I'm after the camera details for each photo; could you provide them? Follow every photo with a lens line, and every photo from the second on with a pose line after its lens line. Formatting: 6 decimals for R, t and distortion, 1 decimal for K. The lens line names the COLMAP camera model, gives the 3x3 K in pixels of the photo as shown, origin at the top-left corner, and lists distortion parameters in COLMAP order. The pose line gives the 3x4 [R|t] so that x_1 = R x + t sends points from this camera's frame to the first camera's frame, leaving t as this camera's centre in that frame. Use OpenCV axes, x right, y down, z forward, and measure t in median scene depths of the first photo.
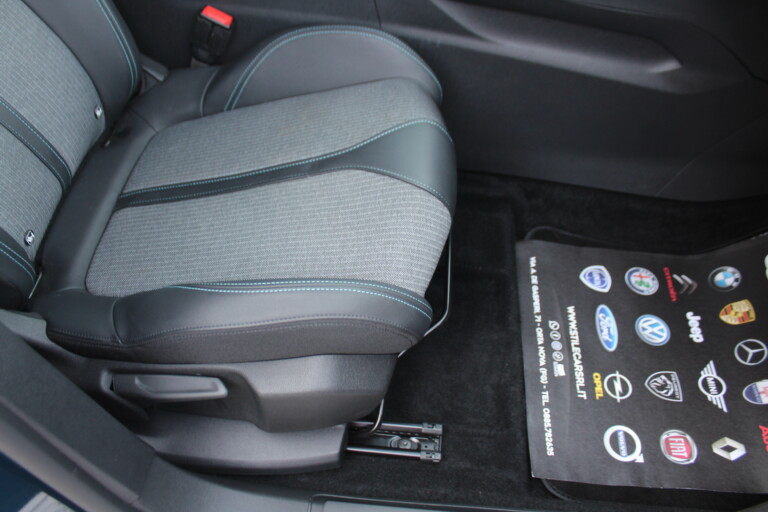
lens RADIAL K [[632.5, 0, 386.0], [0, 632.5, 252.3], [0, 0, 1]] dist [-0.158464, 0.119223]
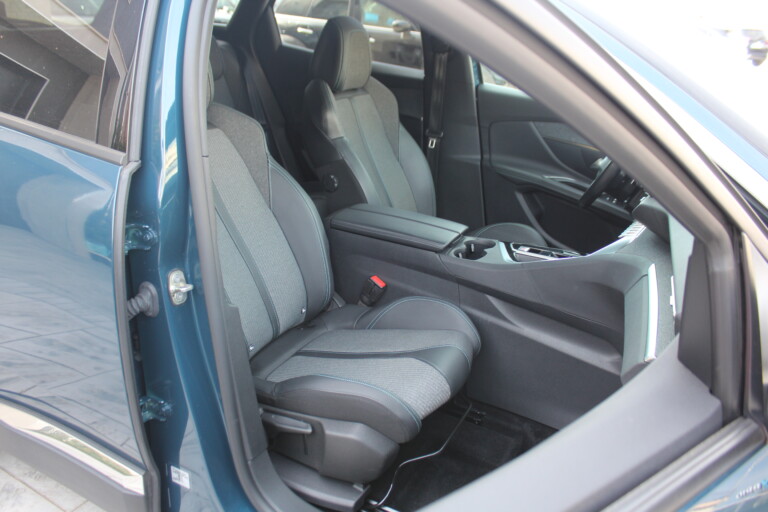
lens RADIAL K [[632.5, 0, 382.6], [0, 632.5, 256.7], [0, 0, 1]] dist [-0.158464, 0.119223]
pose [[0.923566, 0.185478, -0.335594, 0.376042], [-0.326733, 0.838735, -0.435625, 0.394181], [0.200676, 0.511978, 0.835229, -0.662046]]
